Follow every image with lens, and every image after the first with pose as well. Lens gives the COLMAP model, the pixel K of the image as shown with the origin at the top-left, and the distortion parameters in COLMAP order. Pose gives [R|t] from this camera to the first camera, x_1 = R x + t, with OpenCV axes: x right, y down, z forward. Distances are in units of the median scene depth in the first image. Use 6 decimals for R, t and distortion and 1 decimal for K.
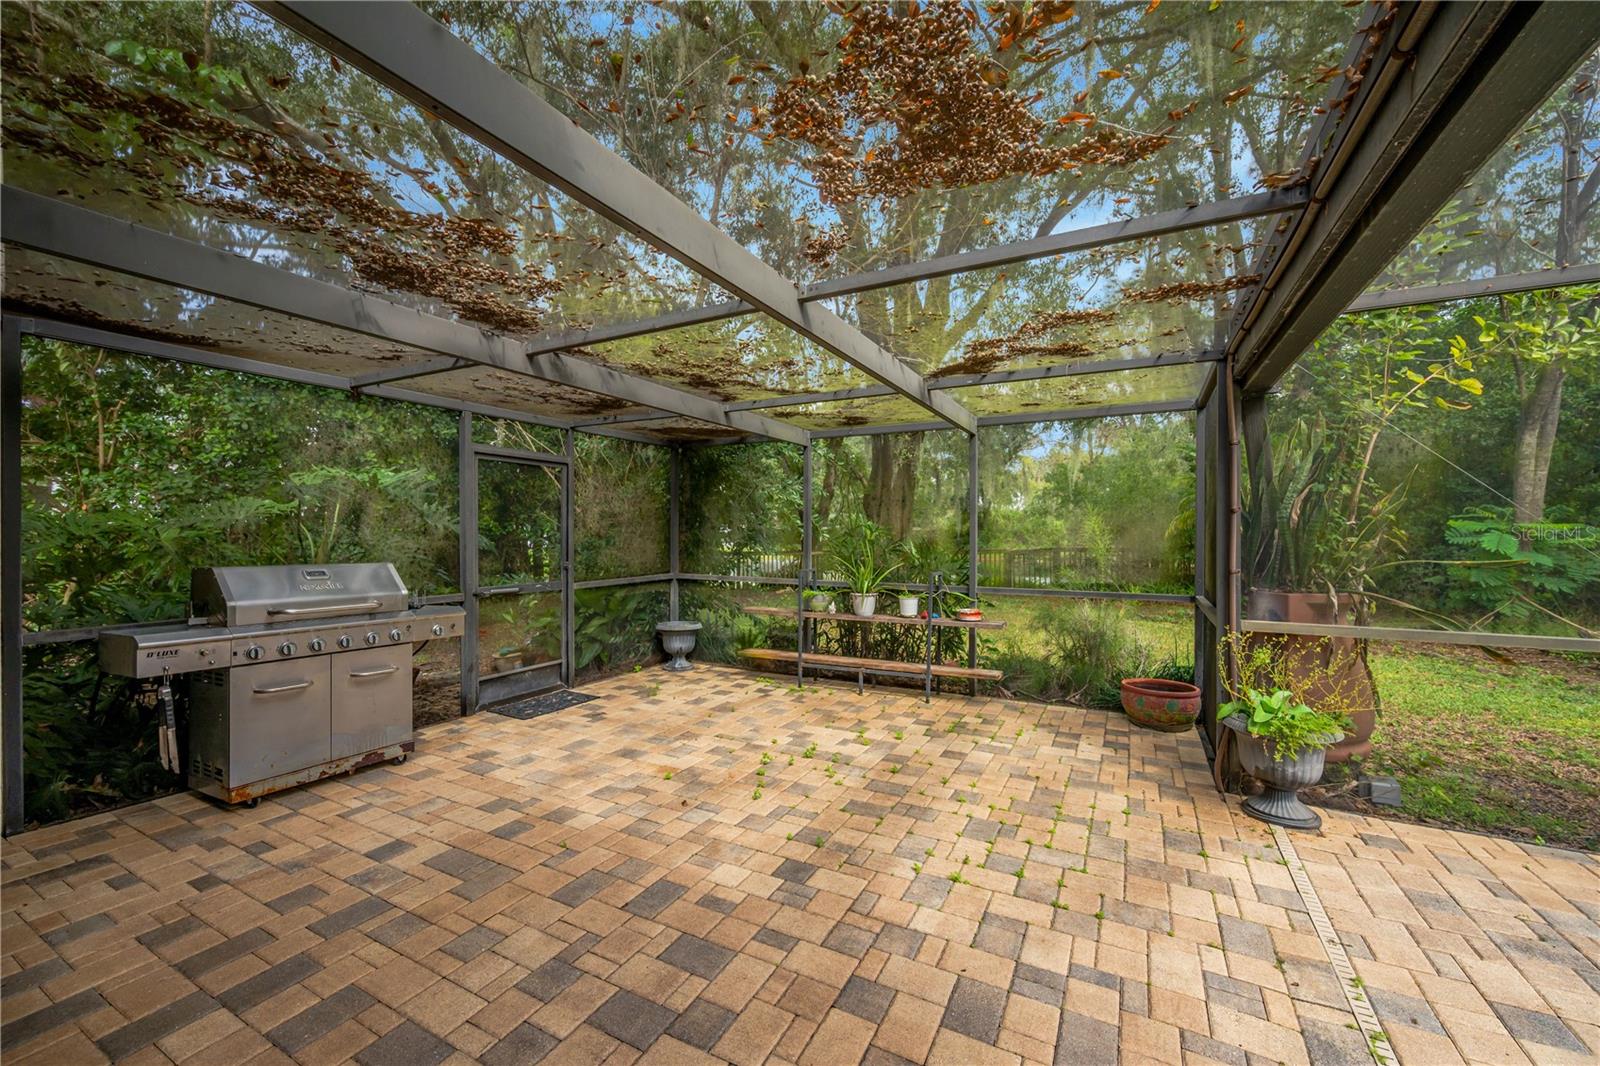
lens RADIAL K [[633.2, 0, 793.3], [0, 633.2, 533.3], [0, 0, 1]] dist [0.000418, -0.000011]
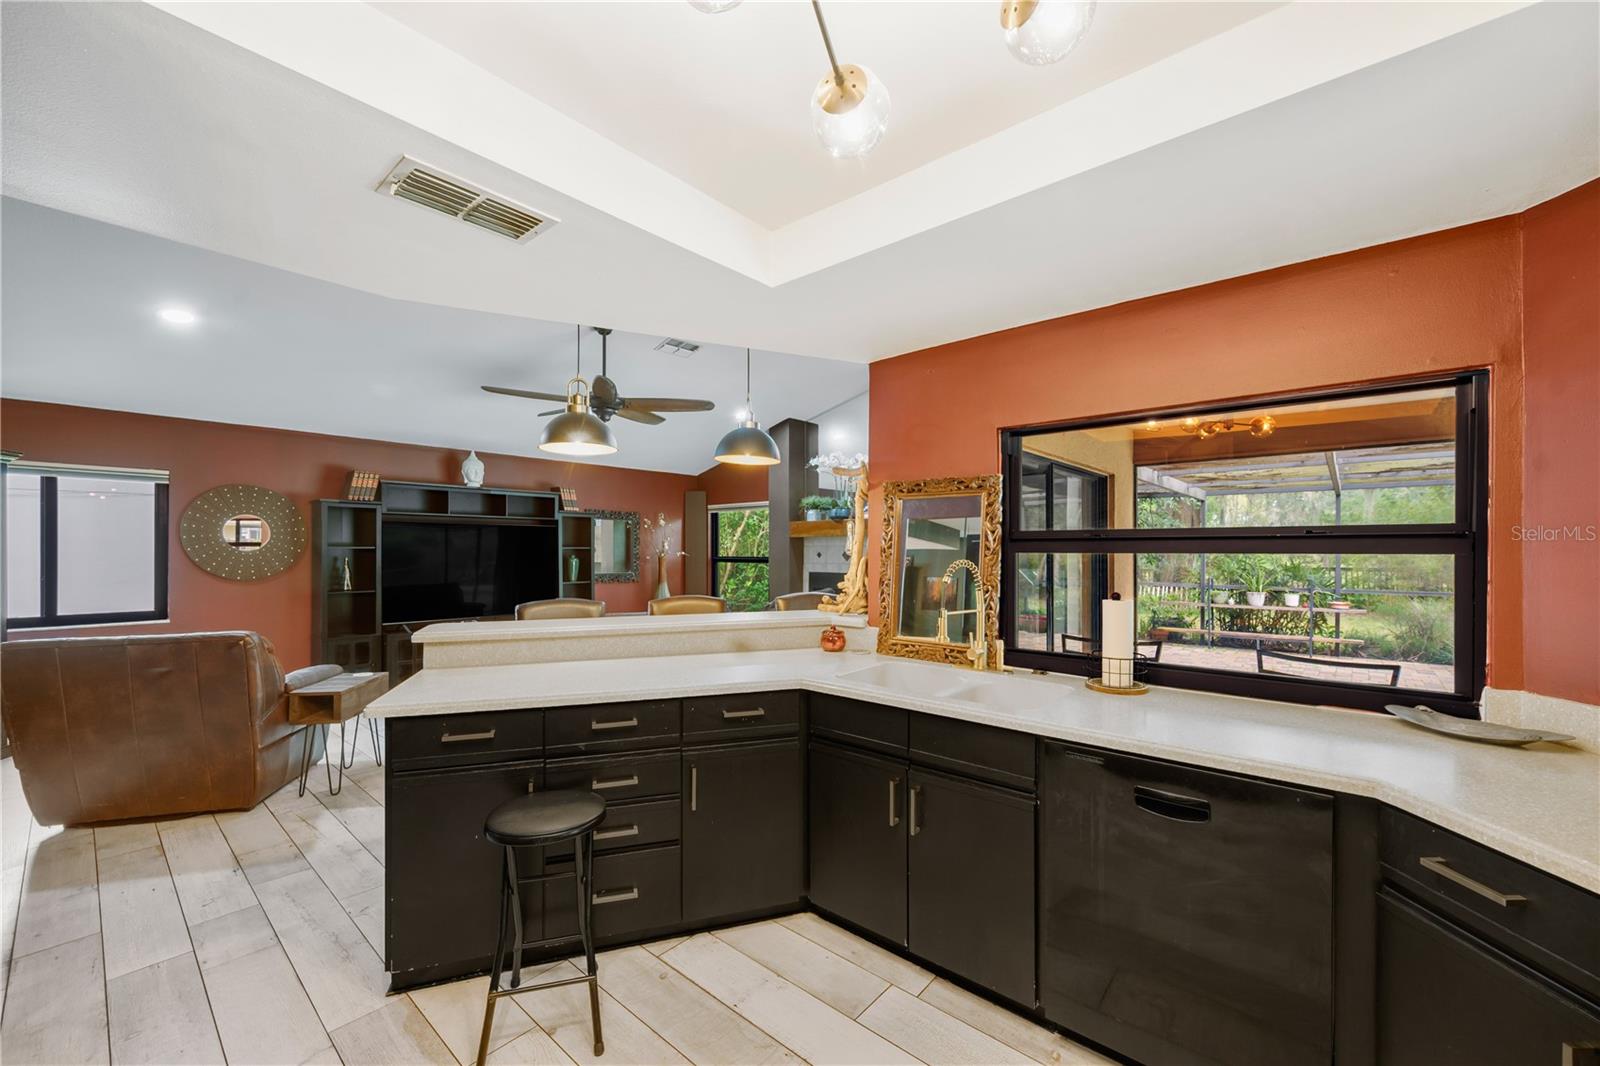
lens RADIAL K [[633.2, 0, 800.7], [0, 633.2, 544.1], [0, 0, 1]] dist [0.000418, -0.000011]
pose [[0.971117, -0.006919, -0.238504, -0.644520], [0.005442, 0.999962, -0.006848, -0.025676], [0.238543, 0.005352, 0.971117, -0.882628]]
